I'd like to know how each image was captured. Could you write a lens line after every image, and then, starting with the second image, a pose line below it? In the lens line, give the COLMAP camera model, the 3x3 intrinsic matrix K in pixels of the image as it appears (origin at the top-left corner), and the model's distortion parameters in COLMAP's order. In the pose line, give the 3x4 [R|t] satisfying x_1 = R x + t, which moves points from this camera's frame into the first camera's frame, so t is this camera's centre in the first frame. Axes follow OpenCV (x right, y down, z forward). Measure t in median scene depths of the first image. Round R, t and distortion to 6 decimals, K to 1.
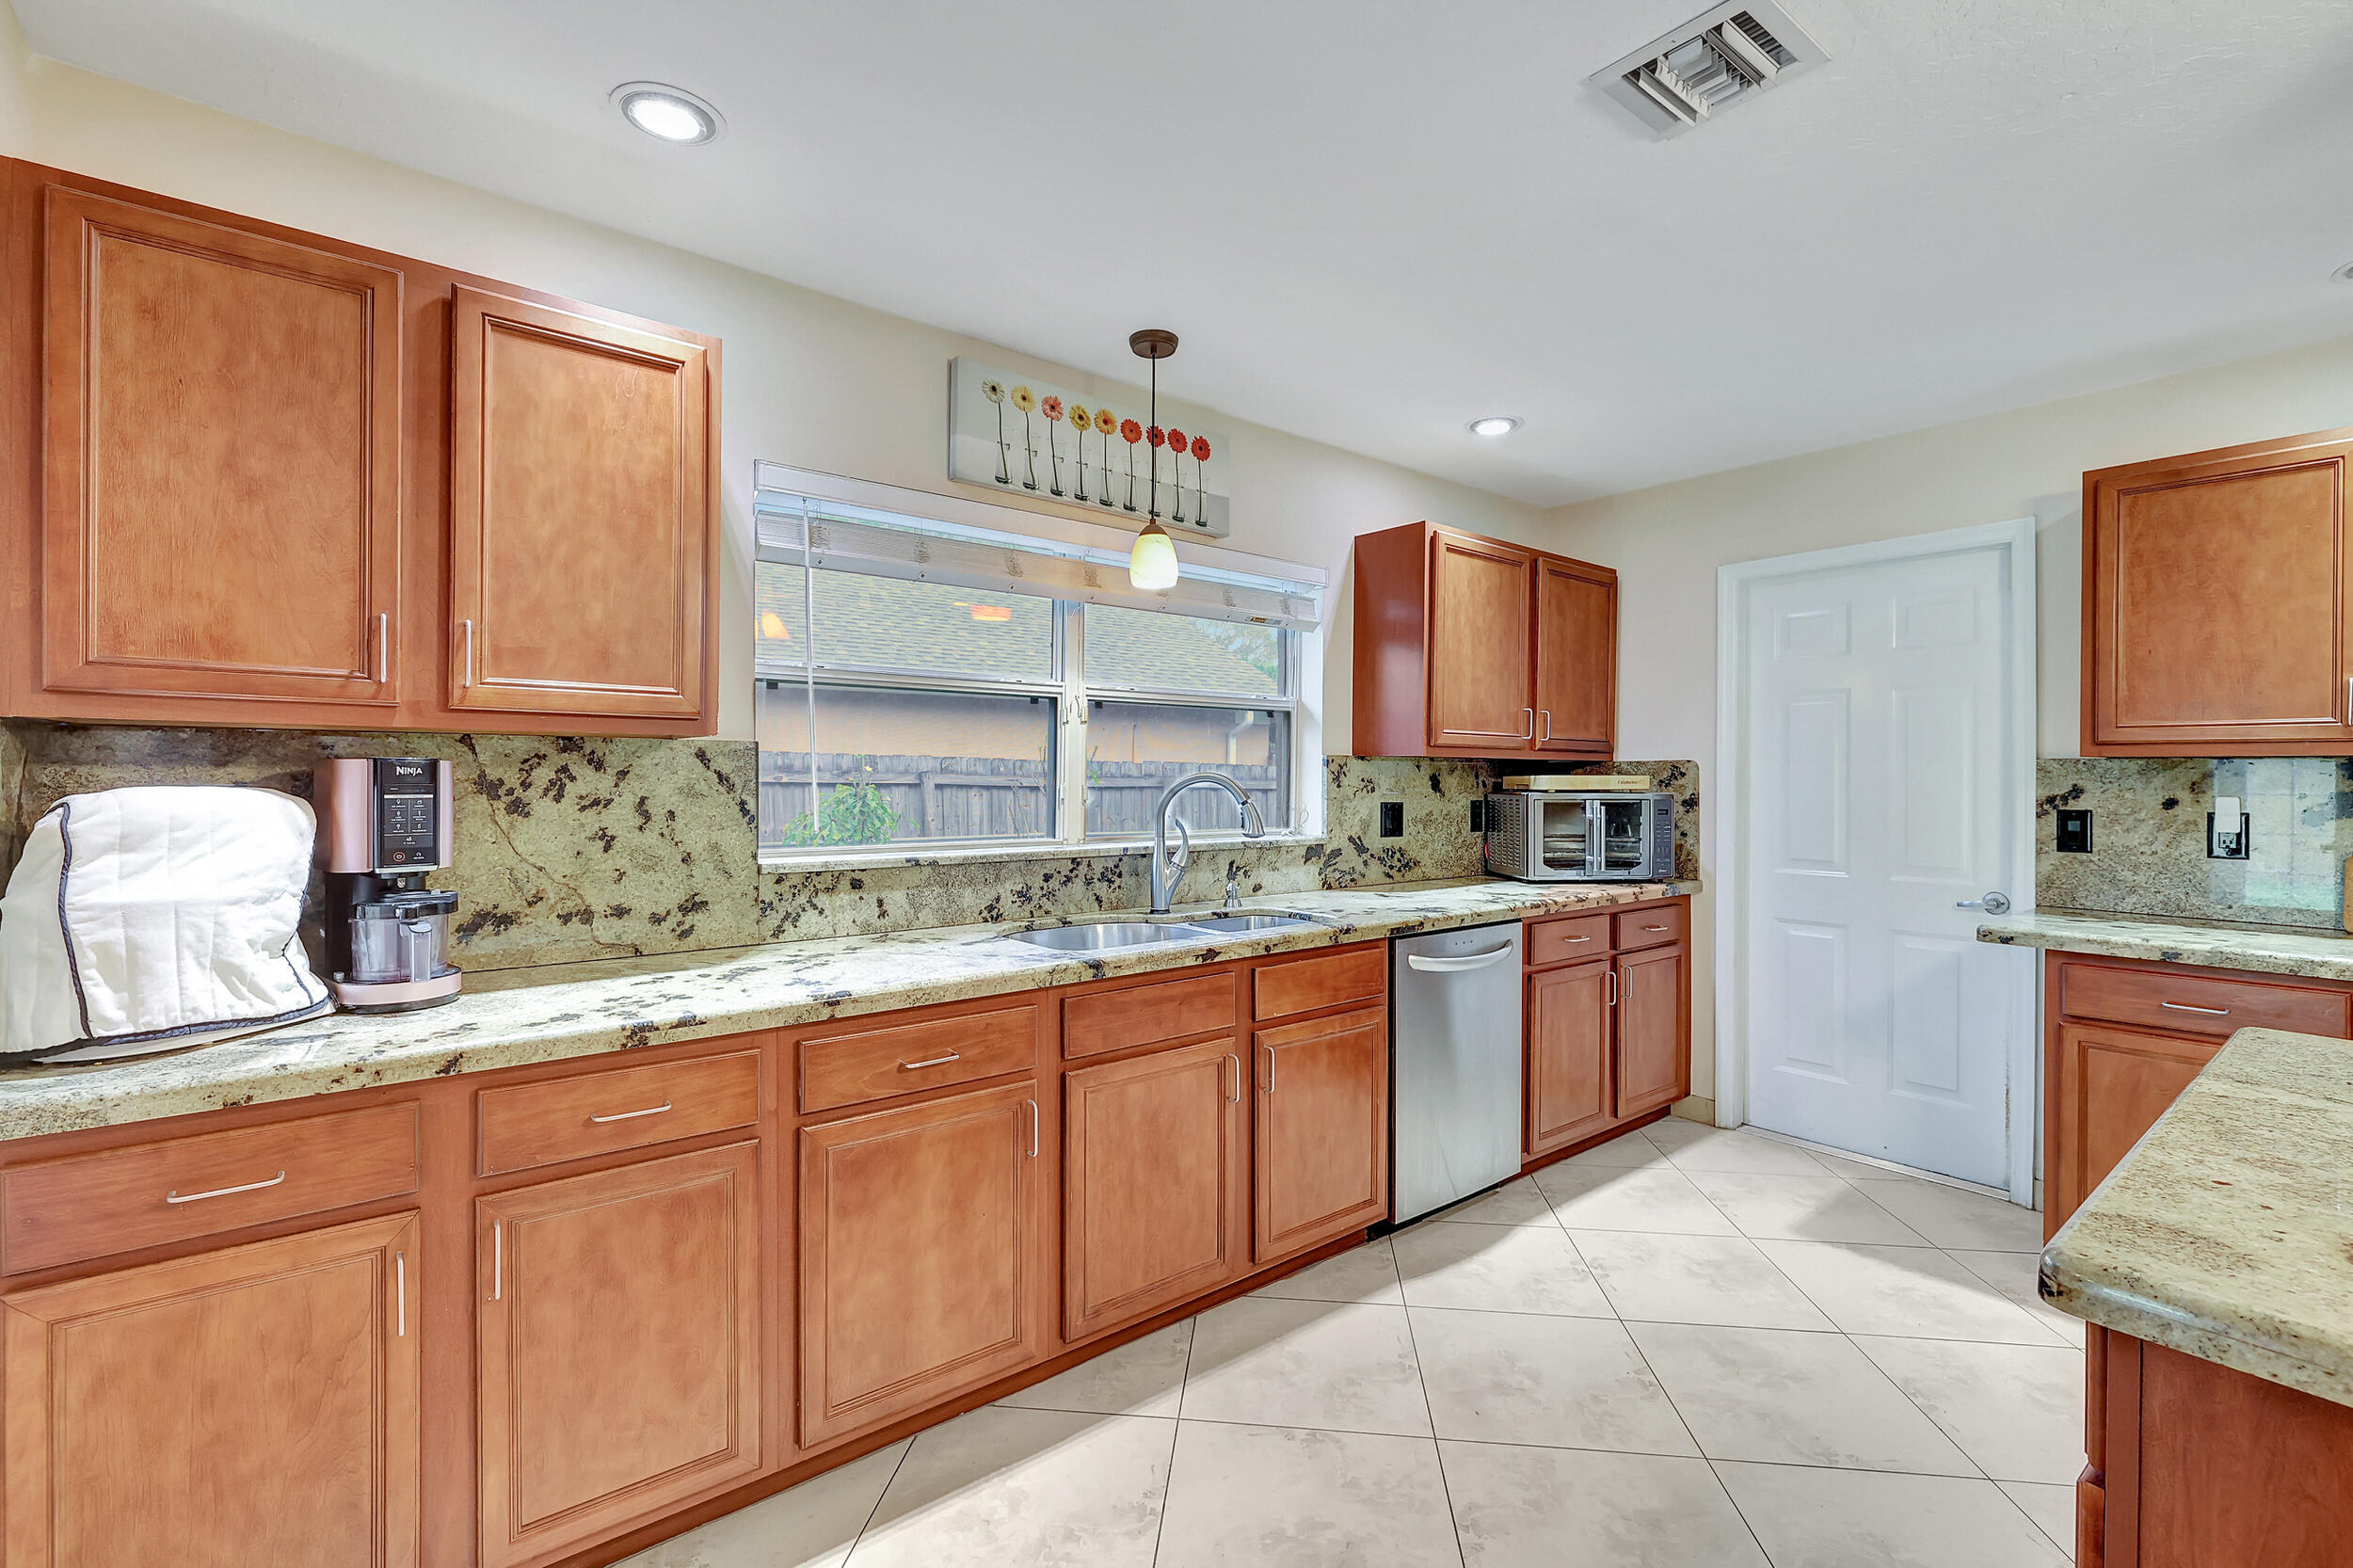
lens RADIAL K [[1023.3, 0, 1177.5], [0, 1023.3, 779.0], [0, 0, 1]] dist [0.002029, -0.000294]
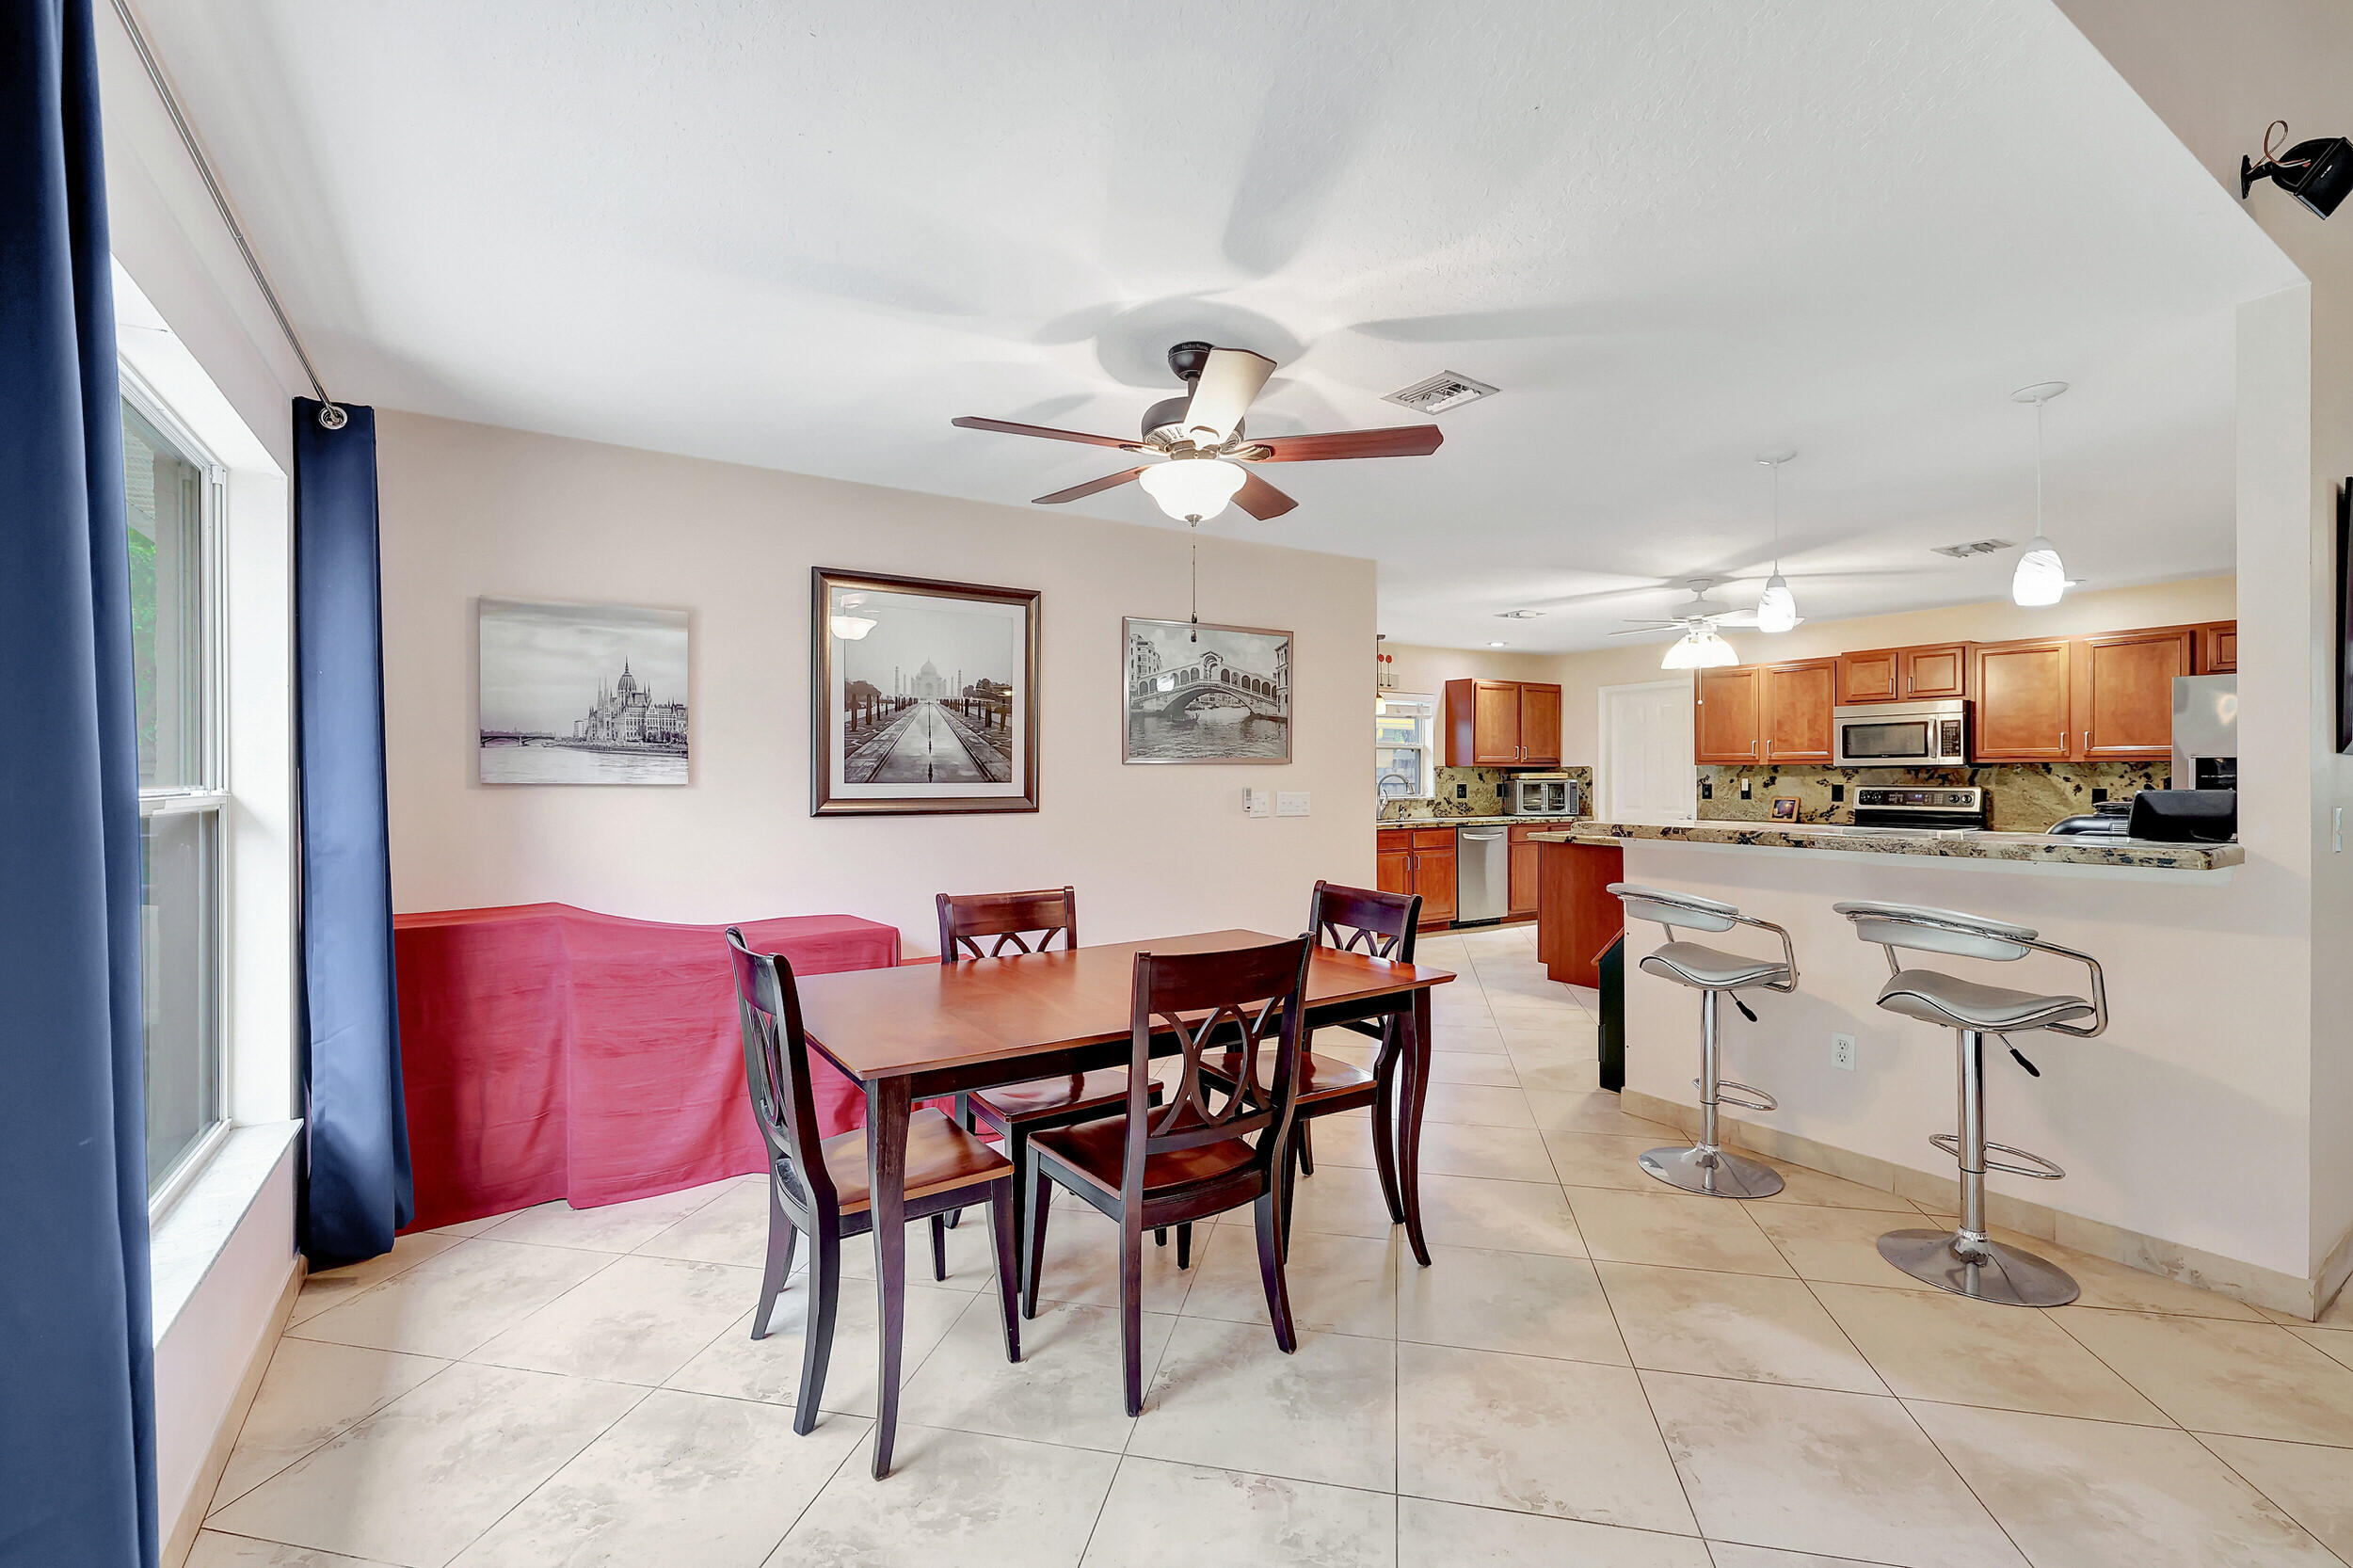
lens RADIAL K [[1023.3, 0, 1171.3], [0, 1023.3, 779.0], [0, 0, 1]] dist [0.002029, -0.000294]
pose [[0.994337, -0.007497, -0.106008, -0.232098], [0.007448, 0.999972, -0.000855, 0.006627], [0.106011, 0.000061, 0.994365, -1.571766]]
